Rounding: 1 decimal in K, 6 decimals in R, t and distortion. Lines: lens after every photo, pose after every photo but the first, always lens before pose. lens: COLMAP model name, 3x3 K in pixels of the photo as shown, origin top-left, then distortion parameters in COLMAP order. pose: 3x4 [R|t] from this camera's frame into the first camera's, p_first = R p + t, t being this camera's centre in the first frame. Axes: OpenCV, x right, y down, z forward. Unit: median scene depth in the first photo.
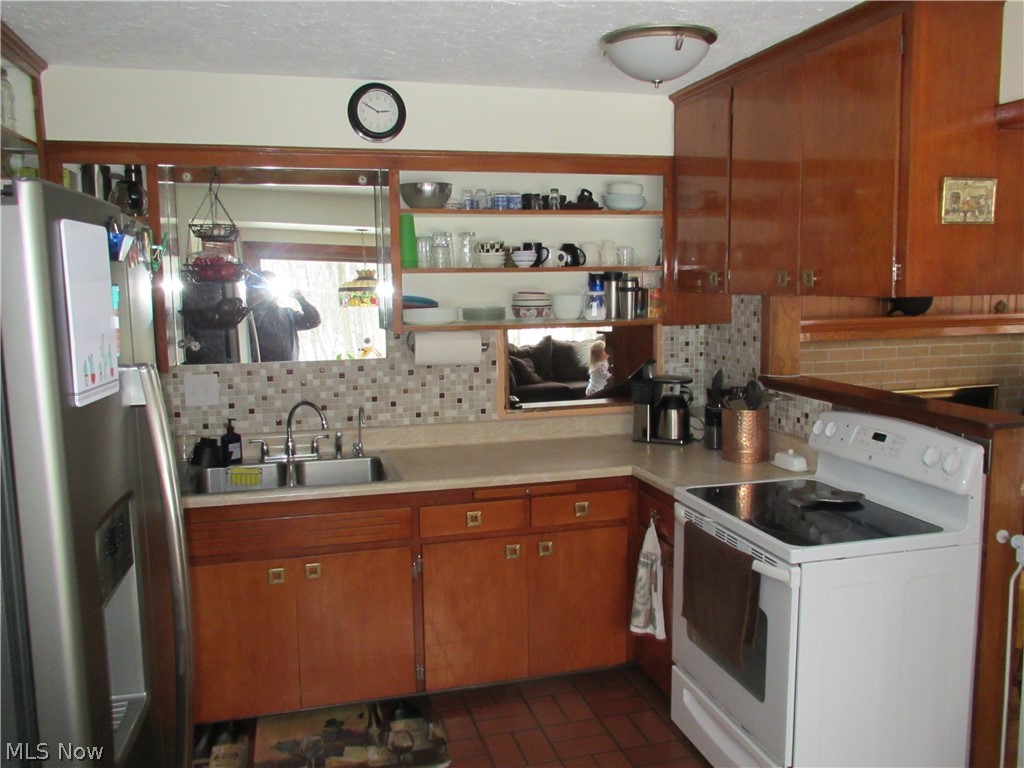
lens RADIAL K [[861.3, 0, 512.0], [0, 861.3, 384.0], [0, 0, 1]] dist [-0.019627, -0.004819]
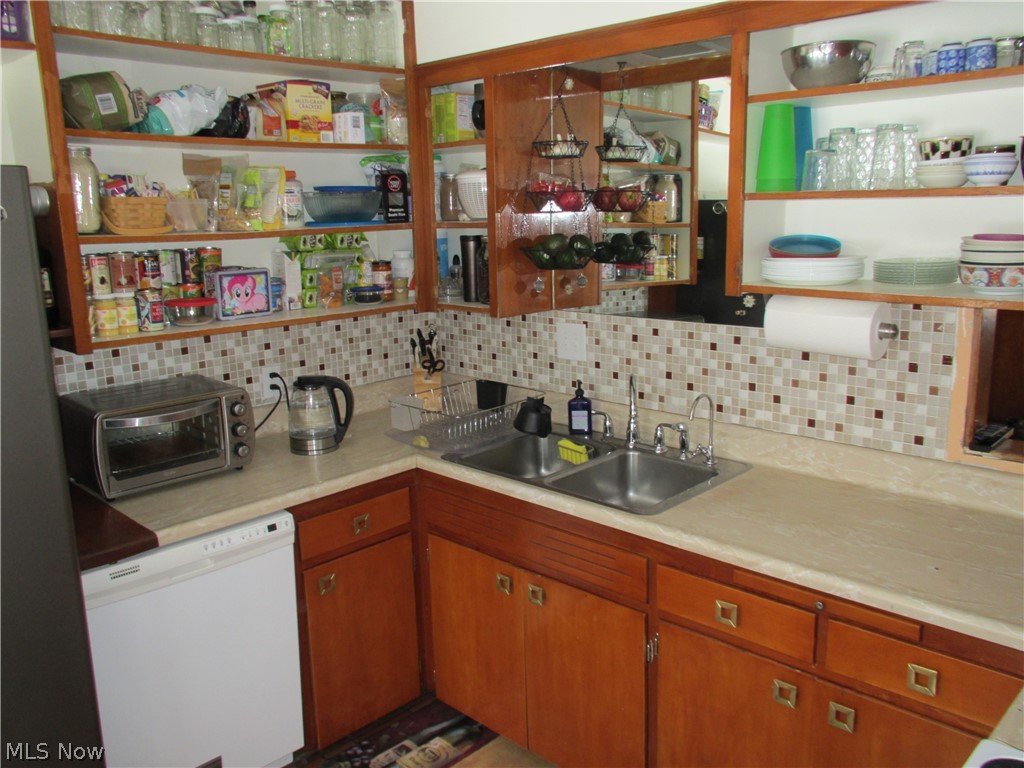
lens RADIAL K [[846.9, 0, 512.0], [0, 846.9, 384.0], [0, 0, 1]] dist [-0.025358, -0.004471]
pose [[0.512496, 0.172418, -0.841201, 0.309719], [-0.092124, 0.985020, 0.145771, -0.065828], [0.853733, 0.002788, 0.520703, 0.497297]]
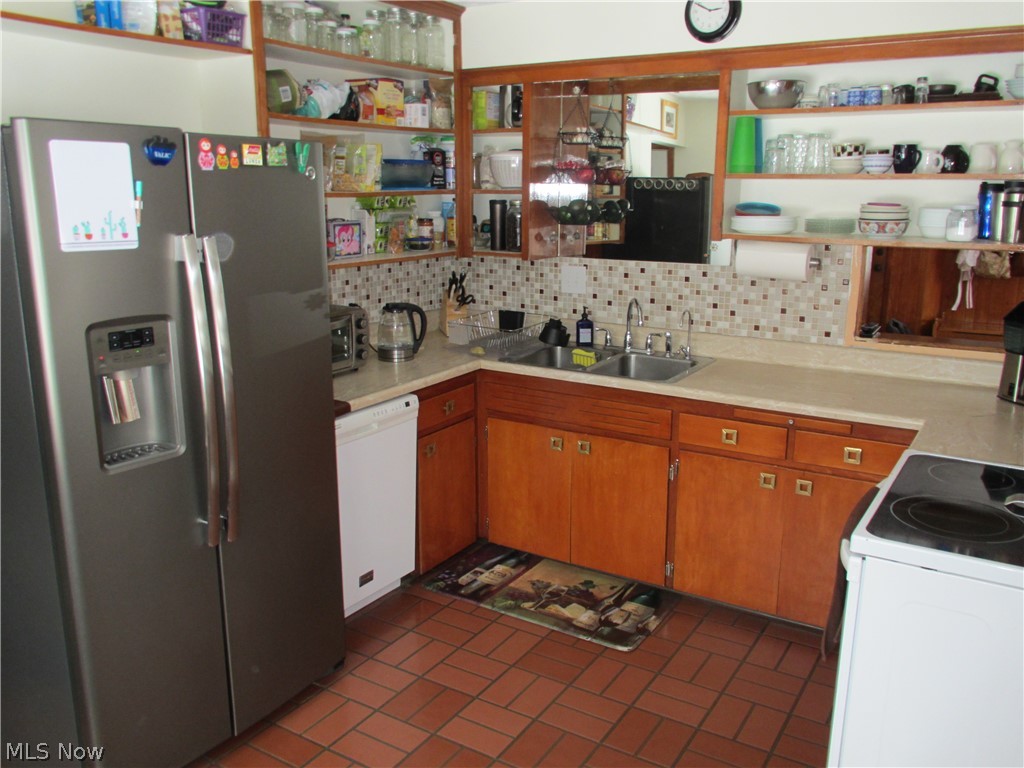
lens RADIAL K [[846.1, 0, 512.0], [0, 846.1, 384.0], [0, 0, 1]] dist [-0.027047, 0.005383]
pose [[0.677500, 0.181645, -0.712740, 0.405705], [-0.103252, 0.982918, 0.152354, -0.018926], [0.728240, -0.029628, 0.684682, 0.151064]]
